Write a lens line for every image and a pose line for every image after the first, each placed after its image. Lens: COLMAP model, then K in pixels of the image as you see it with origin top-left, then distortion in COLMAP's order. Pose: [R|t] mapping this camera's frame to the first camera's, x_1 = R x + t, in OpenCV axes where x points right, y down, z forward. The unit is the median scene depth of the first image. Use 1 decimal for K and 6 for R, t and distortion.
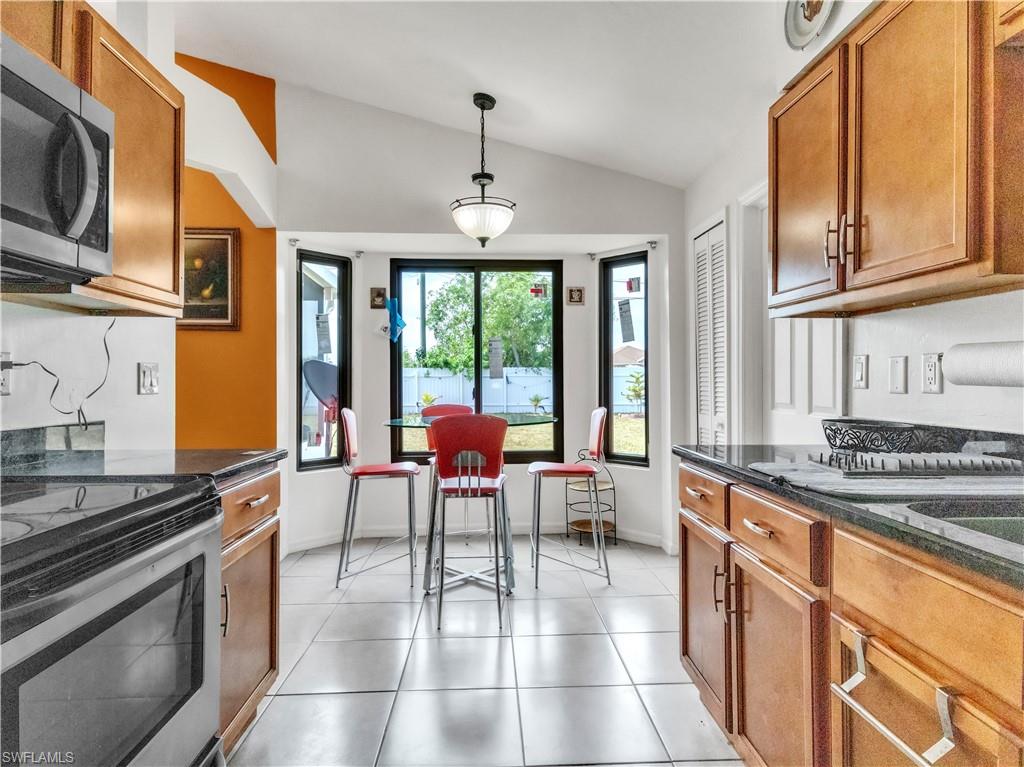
lens RADIAL K [[576.4, 0, 518.9], [0, 576.4, 376.9], [0, 0, 1]] dist [0.013994, -0.001701]
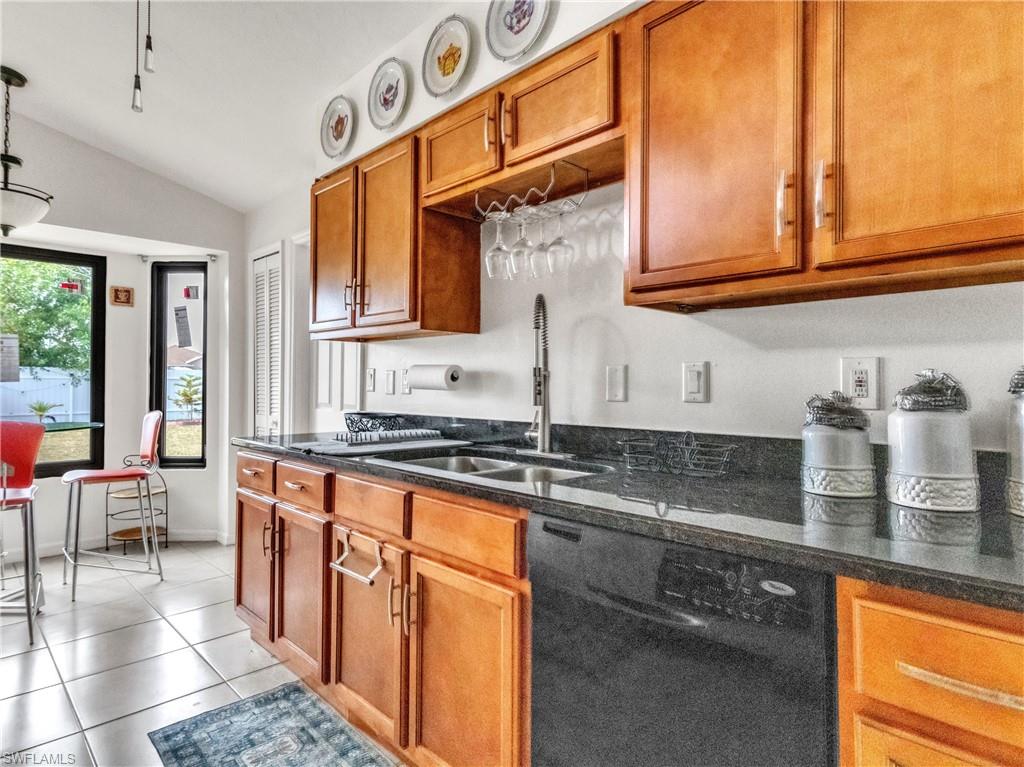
lens RADIAL K [[576.4, 0, 518.9], [0, 576.4, 376.9], [0, 0, 1]] dist [0.013994, -0.001701]
pose [[0.748522, 0.014898, 0.662942, -0.071613], [-0.009710, 0.999887, -0.011507, -0.002838], [-0.663038, 0.002176, 0.748582, -0.249986]]
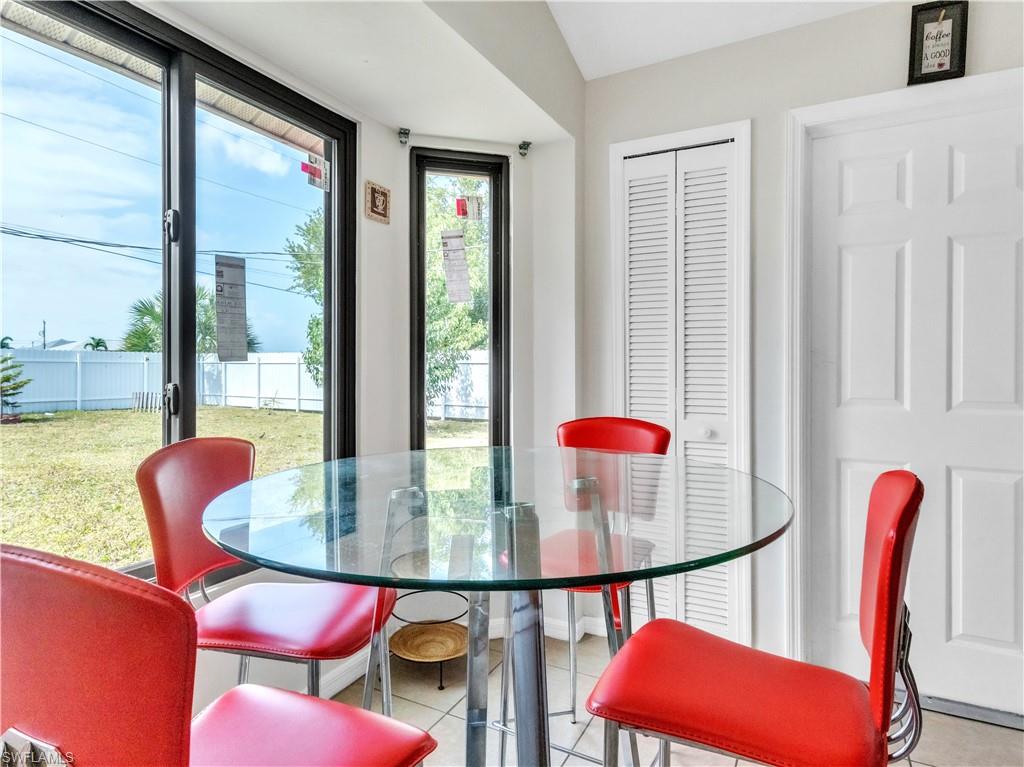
lens RADIAL K [[576.4, 0, 518.9], [0, 576.4, 376.9], [0, 0, 1]] dist [0.013994, -0.001701]
pose [[0.505568, -0.014911, 0.862658, -0.447530], [-0.006675, 0.999753, 0.021193, 0.004883], [-0.862761, -0.016473, 0.505344, 0.985810]]
